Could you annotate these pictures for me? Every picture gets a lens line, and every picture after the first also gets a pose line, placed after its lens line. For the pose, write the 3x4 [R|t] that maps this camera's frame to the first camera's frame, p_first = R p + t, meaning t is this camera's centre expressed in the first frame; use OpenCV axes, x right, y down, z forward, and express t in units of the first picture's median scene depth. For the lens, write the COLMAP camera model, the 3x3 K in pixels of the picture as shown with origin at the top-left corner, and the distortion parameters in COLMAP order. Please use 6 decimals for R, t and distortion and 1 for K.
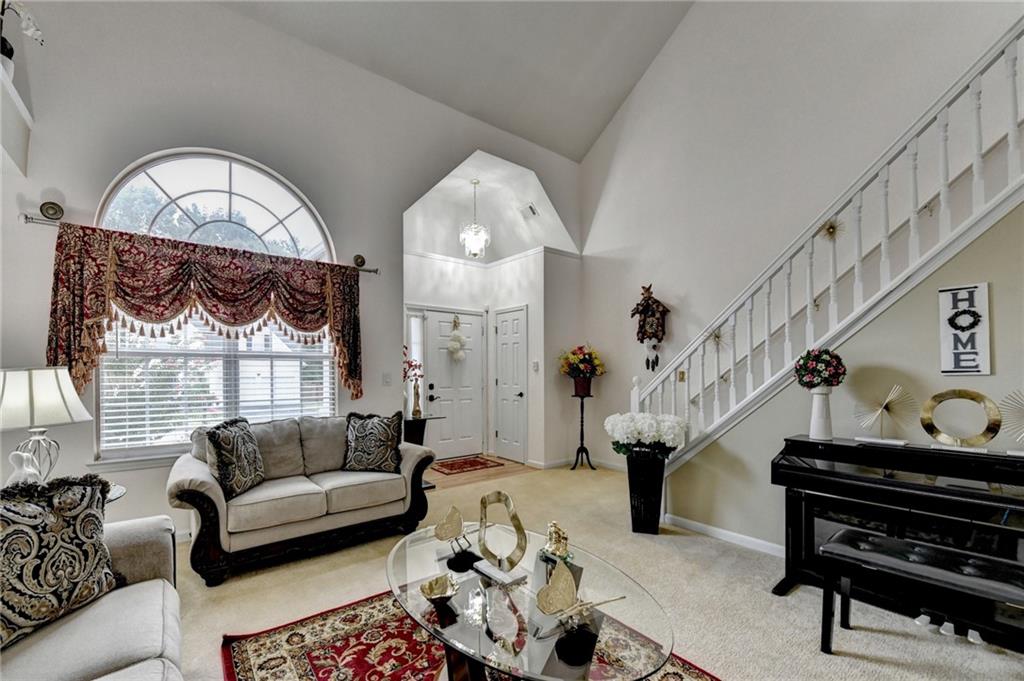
lens RADIAL K [[437.0, 0, 509.2], [0, 437.0, 370.4], [0, 0, 1]] dist [-0.019026, -0.000313]
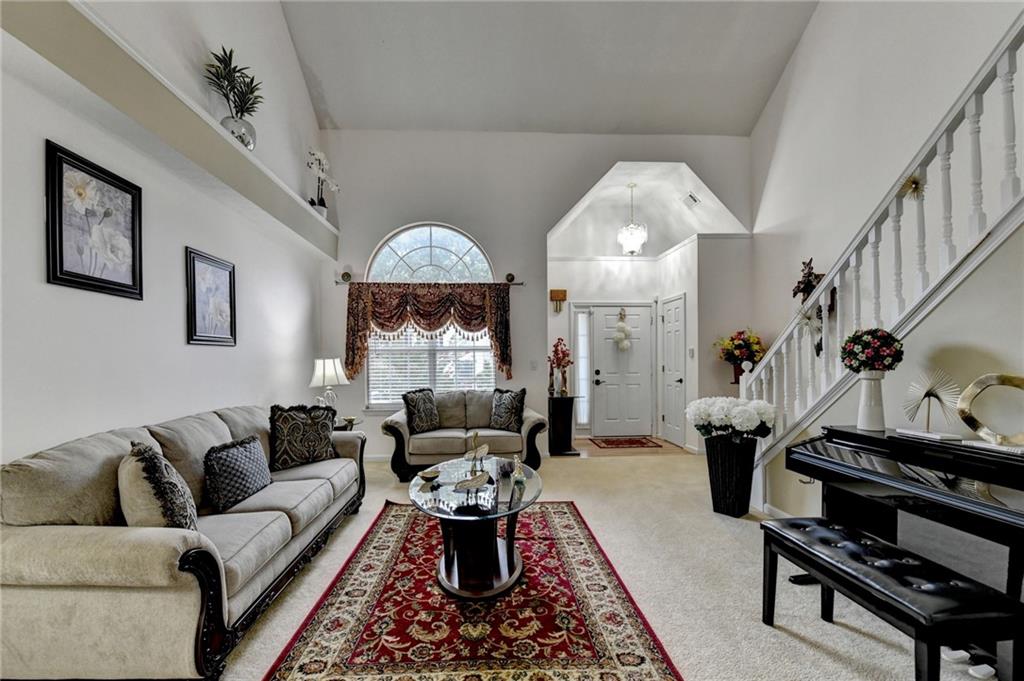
lens RADIAL K [[423.9, 0, 491.2], [0, 423.9, 364.8], [0, 0, 1]] dist [-0.015483, -0.000061]
pose [[0.803848, -0.001294, -0.594834, 0.448724], [0.008803, 0.999914, 0.009721, 0.007239], [0.594770, -0.013051, 0.803790, -0.114793]]
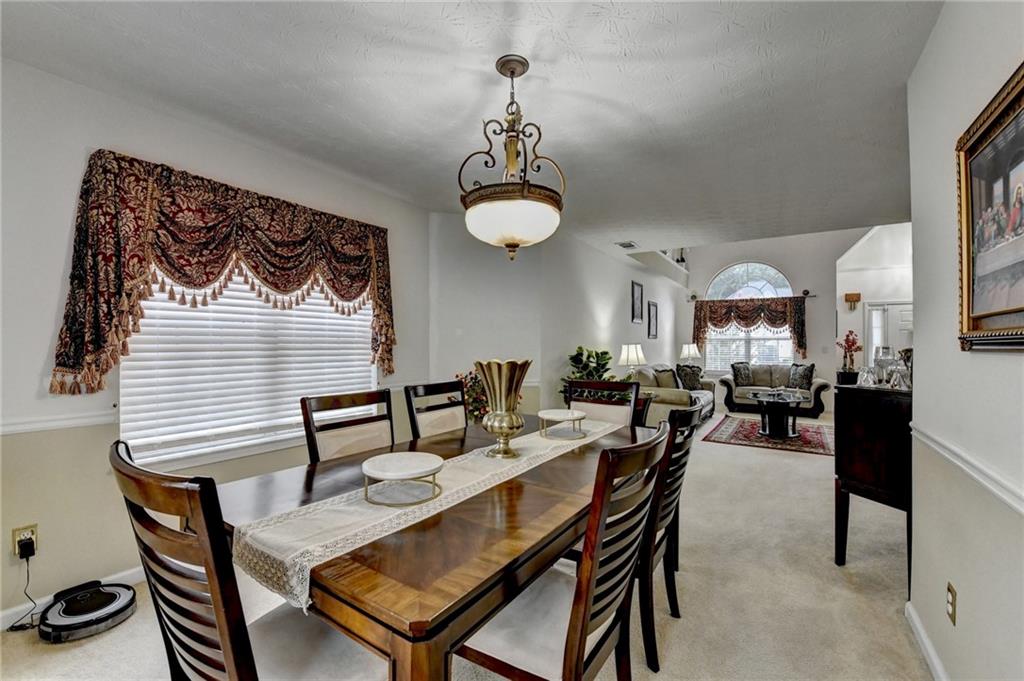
lens RADIAL K [[423.4, 0, 501.2], [0, 423.4, 341.6], [0, 0, 1]] dist [-0.024524, -0.000215]
pose [[0.303598, -0.001513, -0.952799, 1.275139], [-0.004542, 0.999985, -0.003035, -0.004198], [0.952789, 0.005249, 0.303586, -1.136453]]
